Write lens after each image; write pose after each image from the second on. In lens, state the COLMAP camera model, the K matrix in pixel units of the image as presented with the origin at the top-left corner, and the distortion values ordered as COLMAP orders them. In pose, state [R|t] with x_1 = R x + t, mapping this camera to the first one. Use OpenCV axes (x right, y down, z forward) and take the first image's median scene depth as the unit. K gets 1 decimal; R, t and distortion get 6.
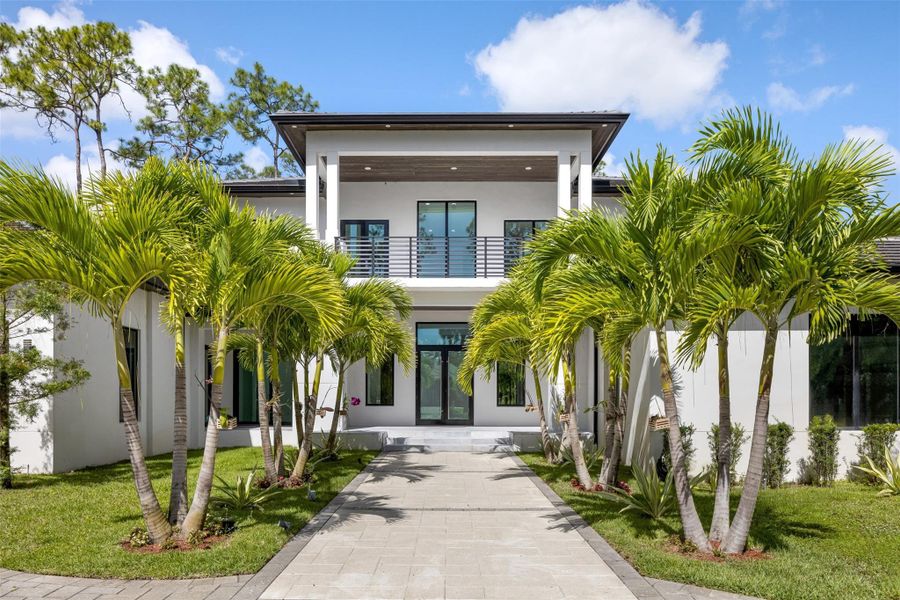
lens RADIAL K [[629.4, 0, 446.1], [0, 629.4, 308.0], [0, 0, 1]] dist [-0.002727, -0.000435]
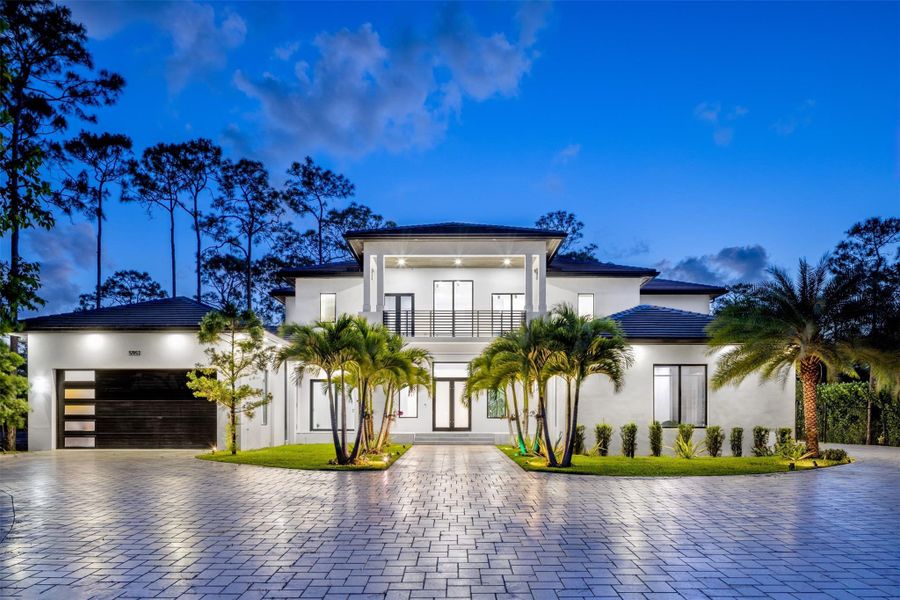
lens RADIAL K [[629.4, 0, 446.1], [0, 629.4, 308.0], [0, 0, 1]] dist [-0.002727, -0.000435]
pose [[0.999838, -0.002260, -0.017846, 0.004962], [0.001480, 0.999047, -0.043613, -0.023160], [0.017928, 0.043579, 0.998889, -0.267087]]
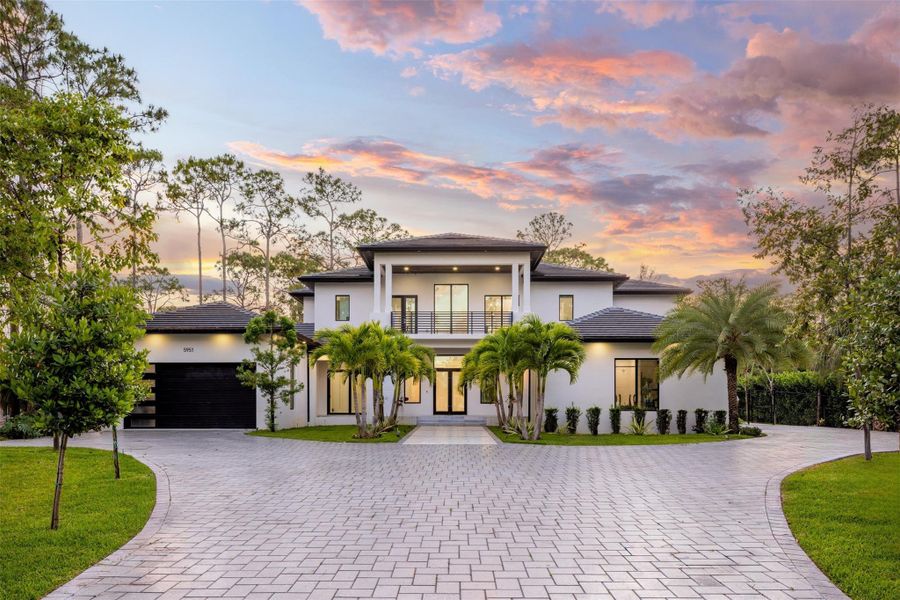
lens RADIAL K [[625.8, 0, 450.0], [0, 625.8, 300.0], [0, 0, 1]] dist [-0.021948, 0.001805]
pose [[0.999892, -0.002820, -0.014445, 0.011501], [0.002315, 0.999389, -0.034870, -0.038591], [0.014535, 0.034833, 0.999287, -0.391364]]
